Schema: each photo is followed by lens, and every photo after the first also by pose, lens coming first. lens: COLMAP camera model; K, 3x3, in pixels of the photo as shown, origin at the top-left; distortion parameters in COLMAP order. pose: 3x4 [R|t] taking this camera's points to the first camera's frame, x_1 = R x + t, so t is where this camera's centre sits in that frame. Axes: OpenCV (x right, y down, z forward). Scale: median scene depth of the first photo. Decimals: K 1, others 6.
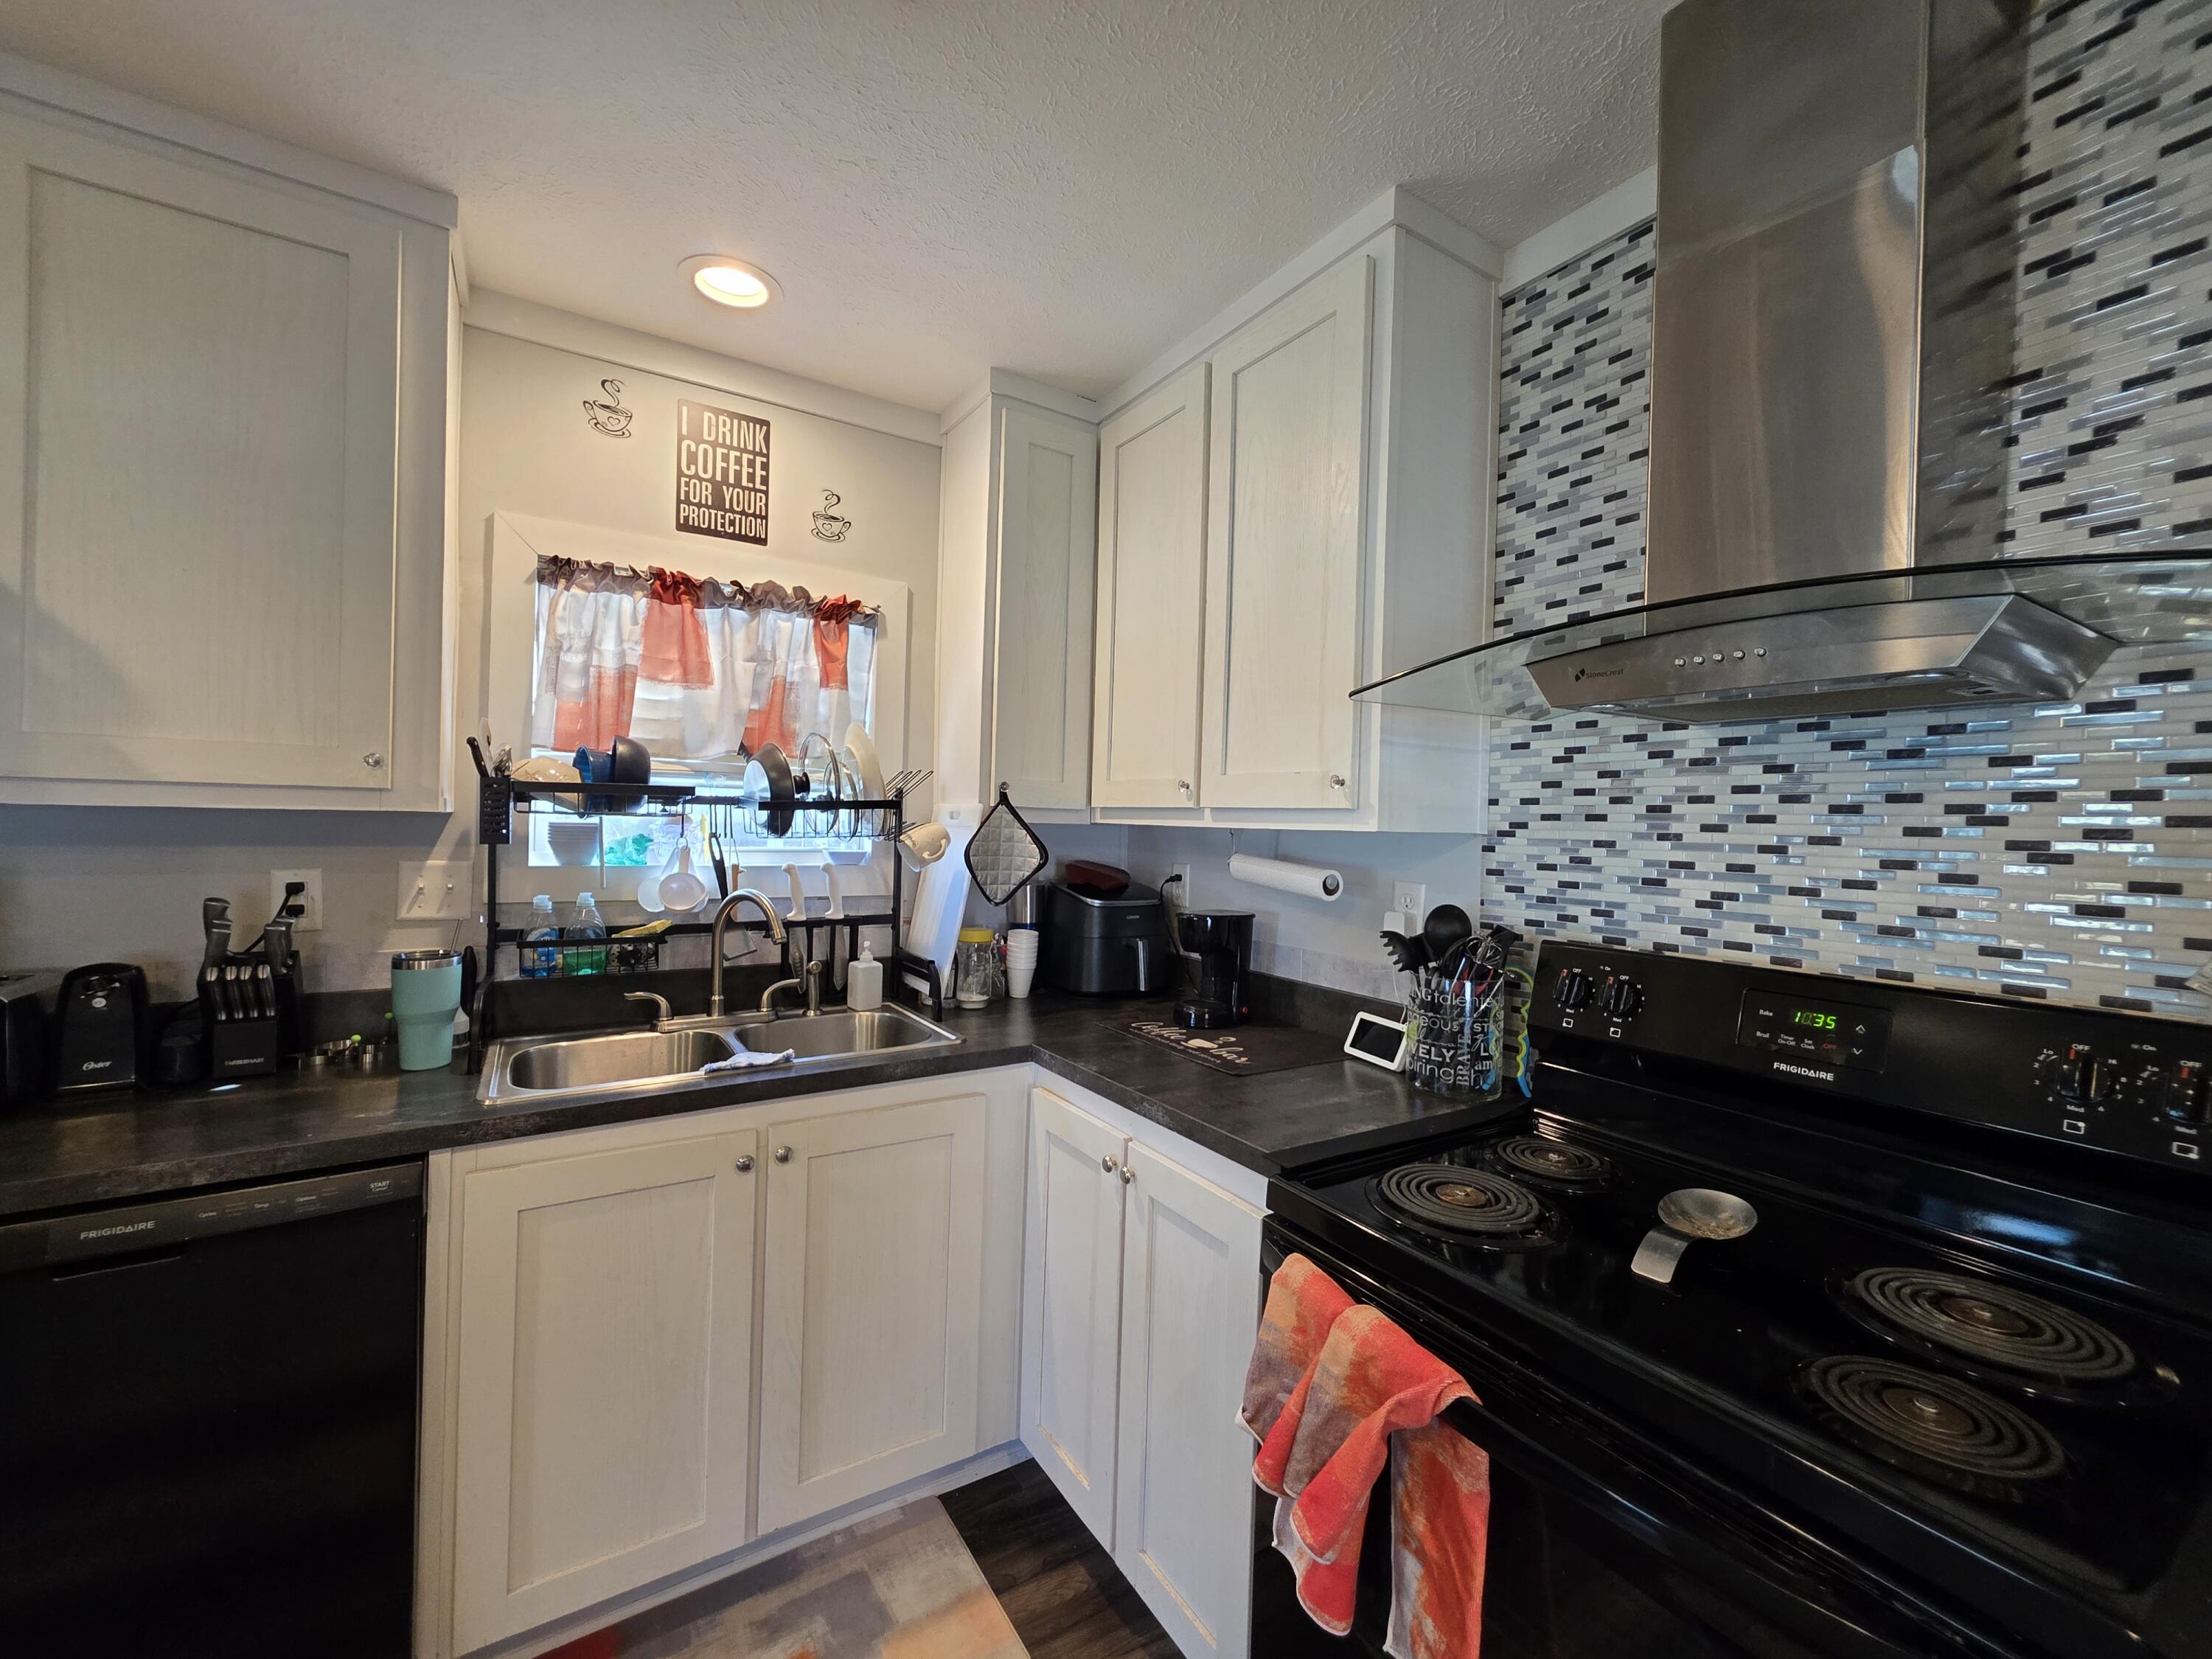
lens RADIAL K [[891.9, 0, 1106.9], [0, 891.9, 829.6], [0, 0, 1]] dist [0.002508, 0.000327]
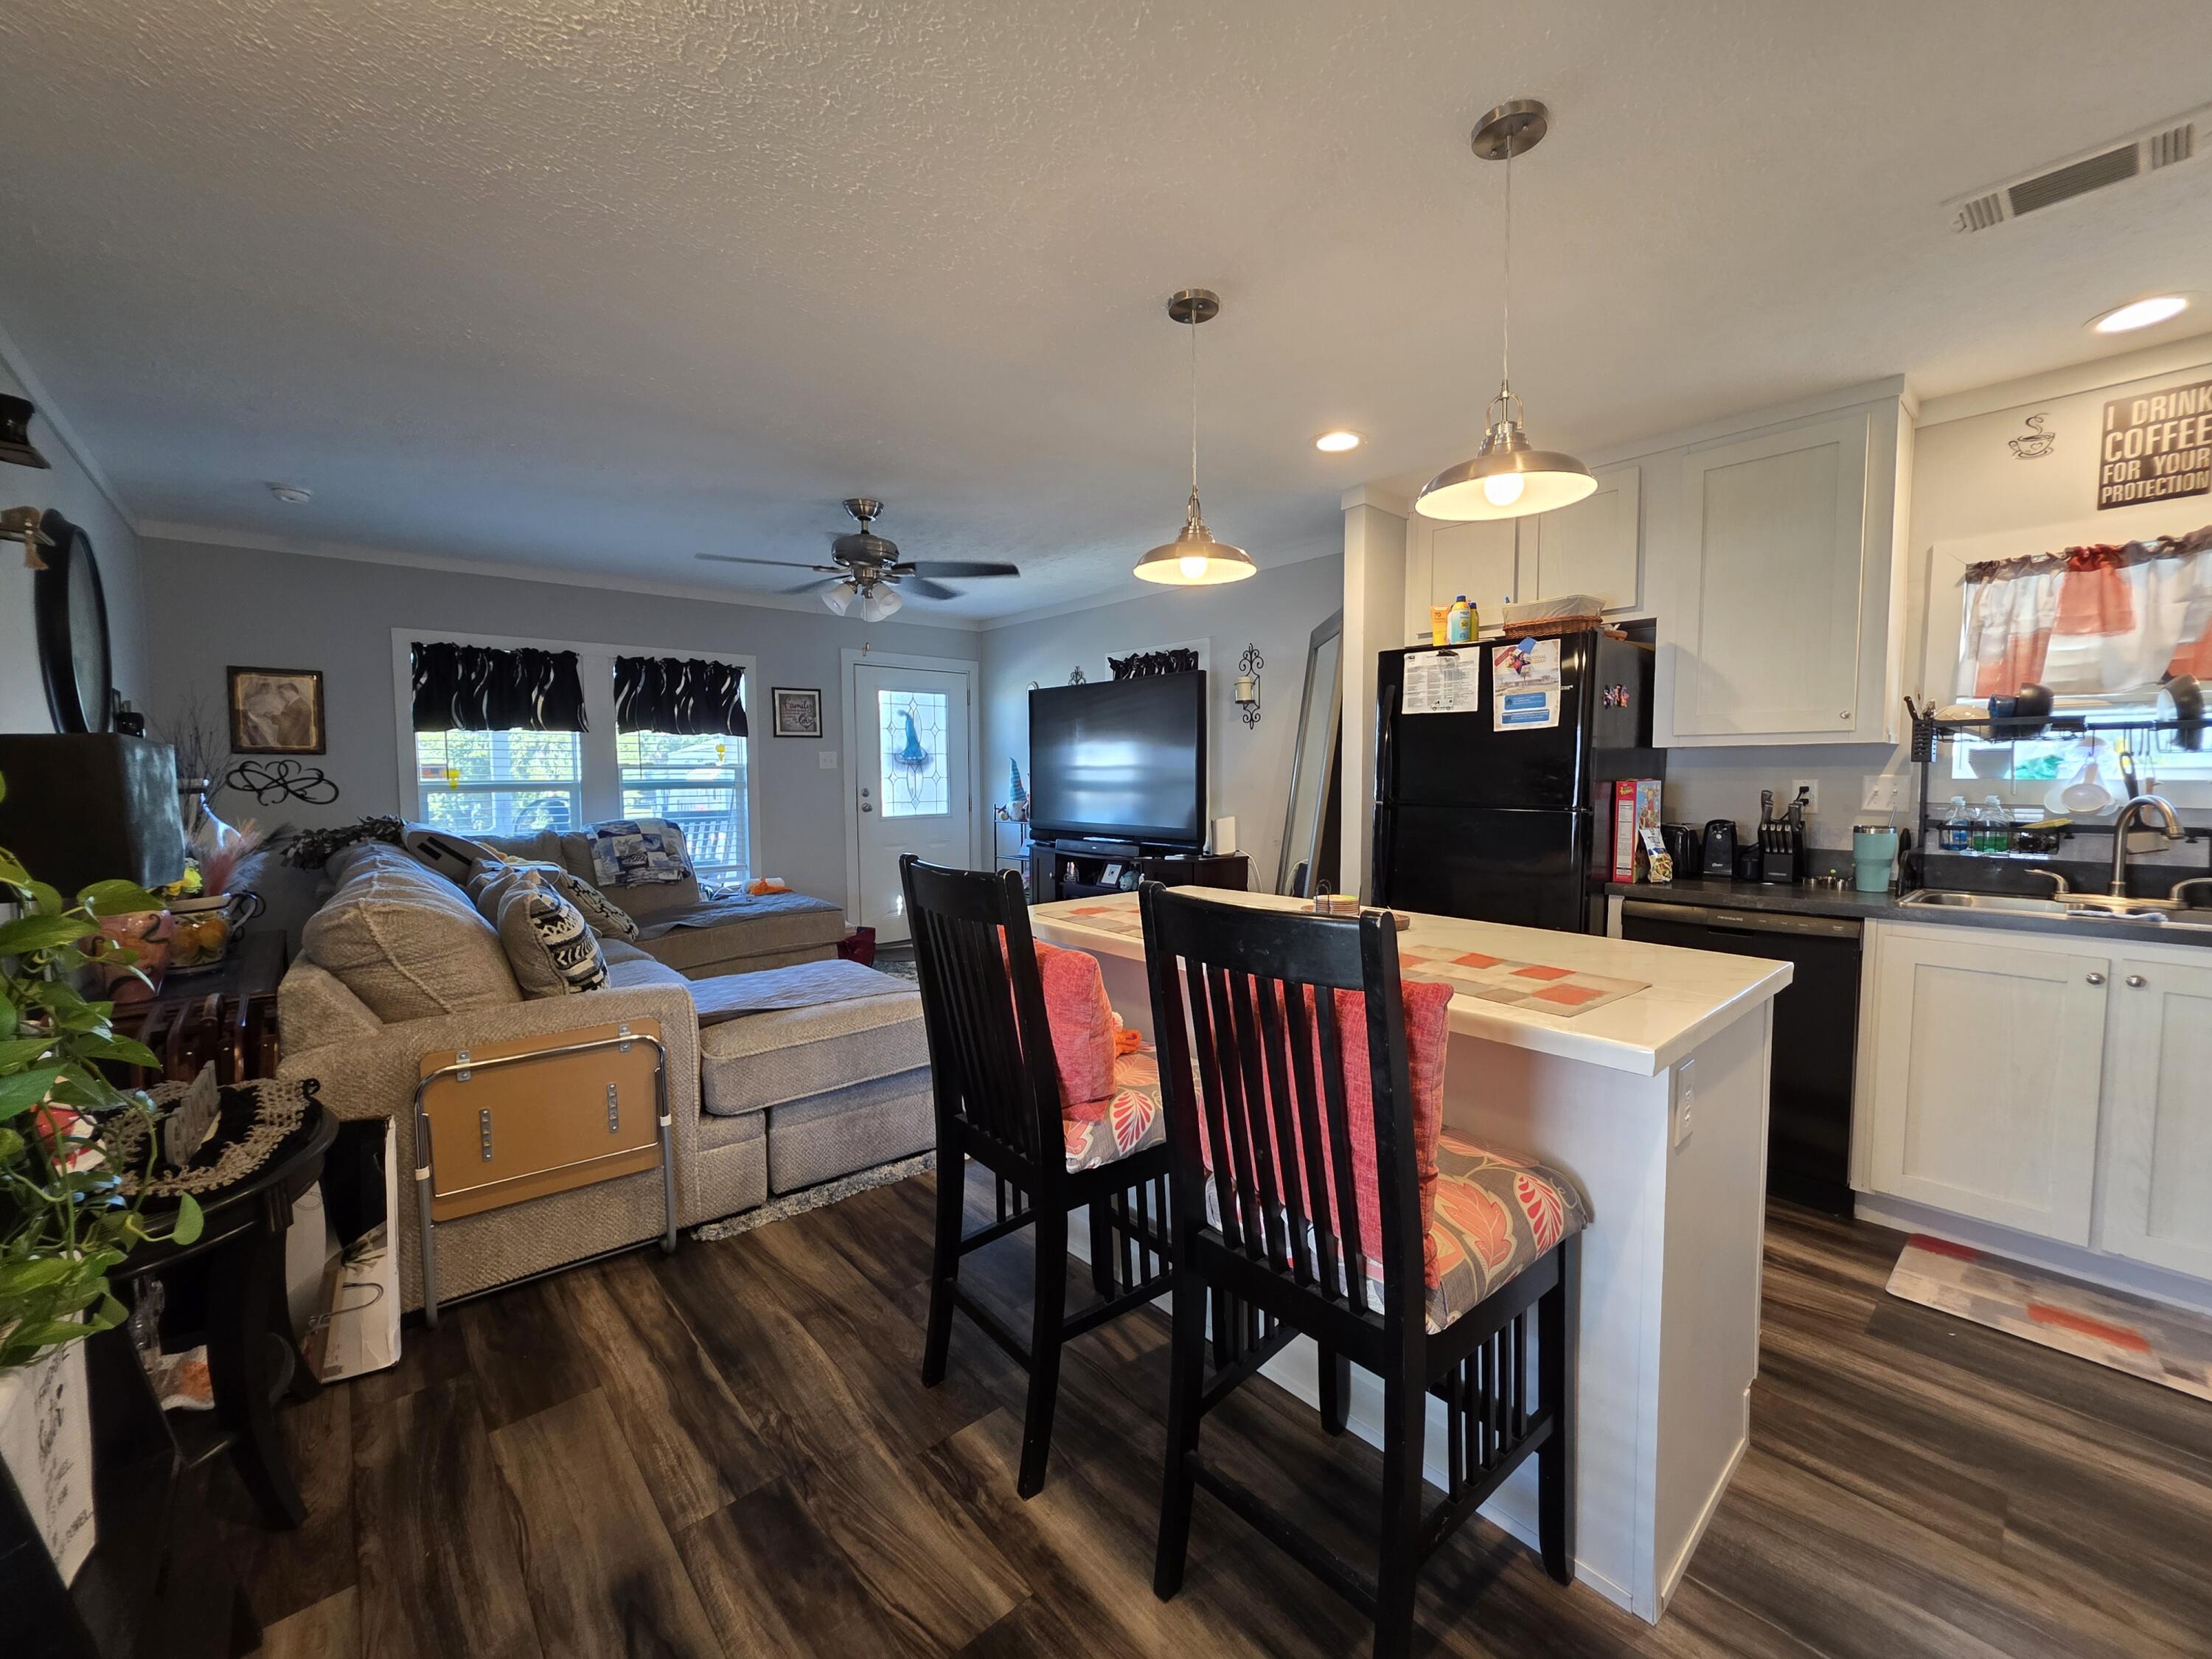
lens RADIAL K [[891.9, 0, 1108.1], [0, 891.9, 820.5], [0, 0, 1]] dist [0.002508, 0.000327]
pose [[0.163169, 0.032956, -0.986048, 0.572645], [0.001431, 0.999433, 0.033640, 0.056829], [0.986597, -0.006900, 0.163029, -0.606730]]
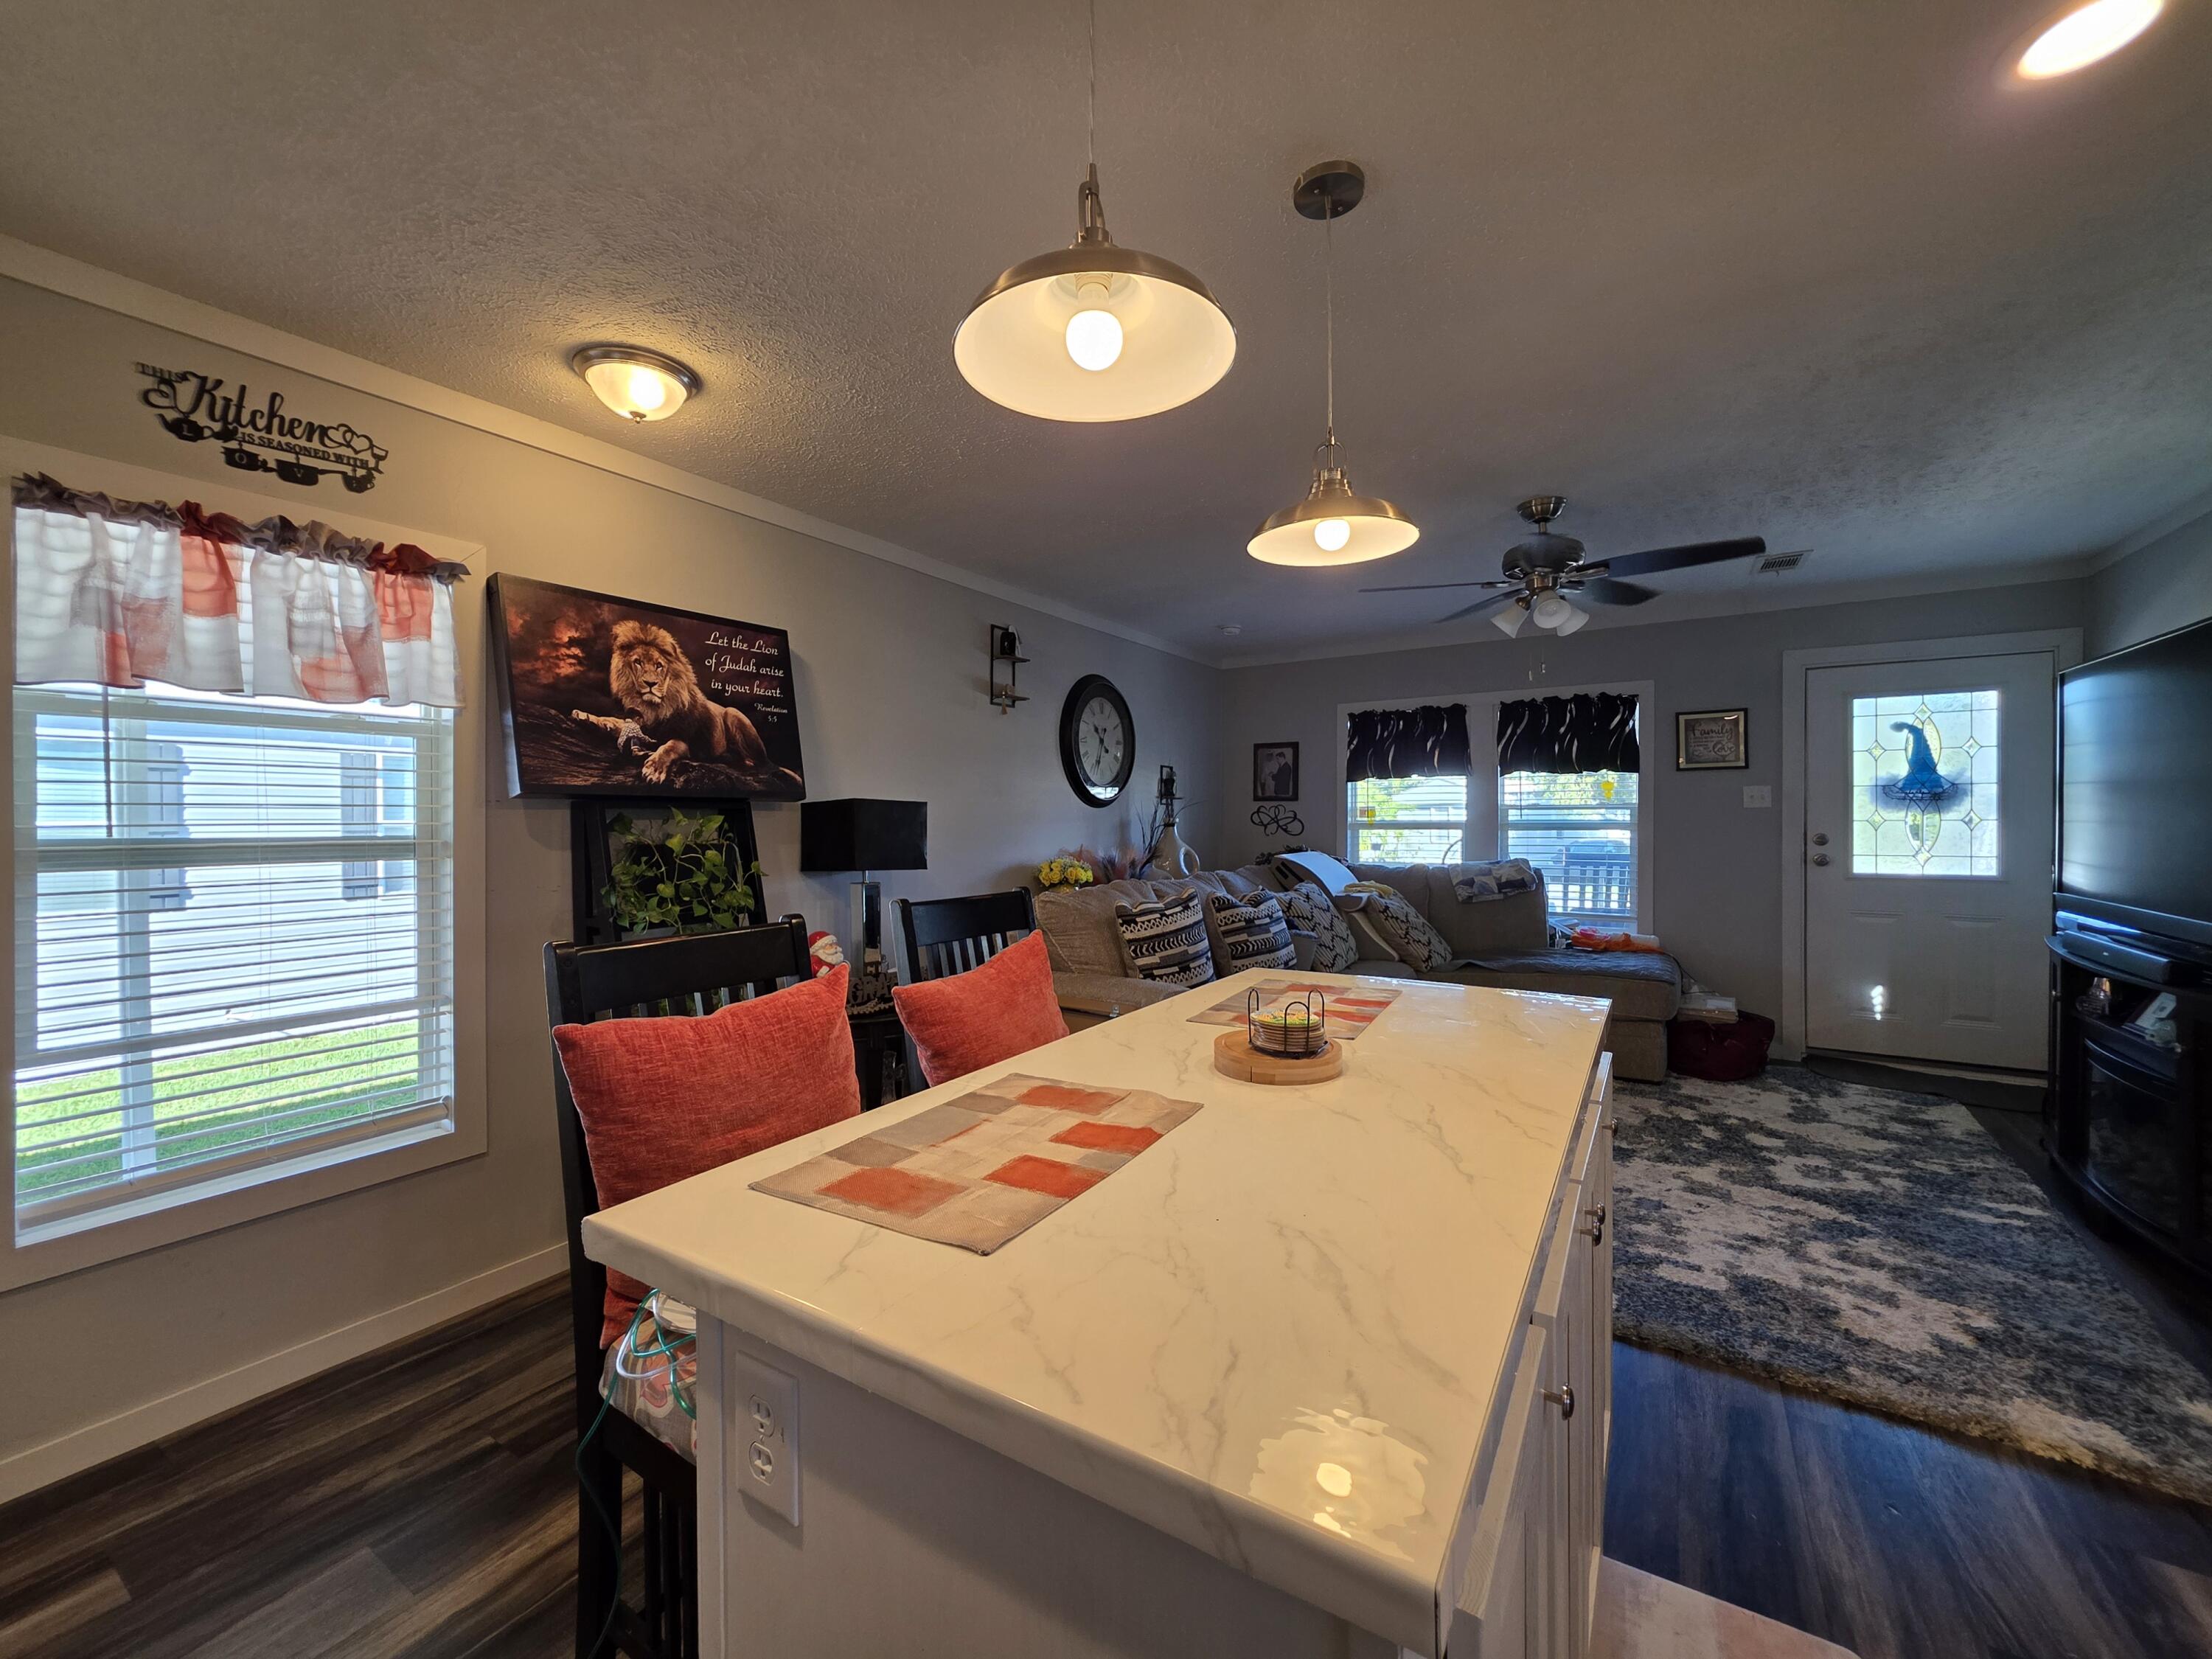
lens RADIAL K [[891.9, 0, 1114.6], [0, 891.9, 822.4], [0, 0, 1]] dist [0.002508, 0.000327]
pose [[-0.900471, -0.012975, -0.434722, -0.005819], [-0.016373, 0.999858, 0.004072, 0.039418], [0.434608, 0.010785, -0.900555, 0.359600]]
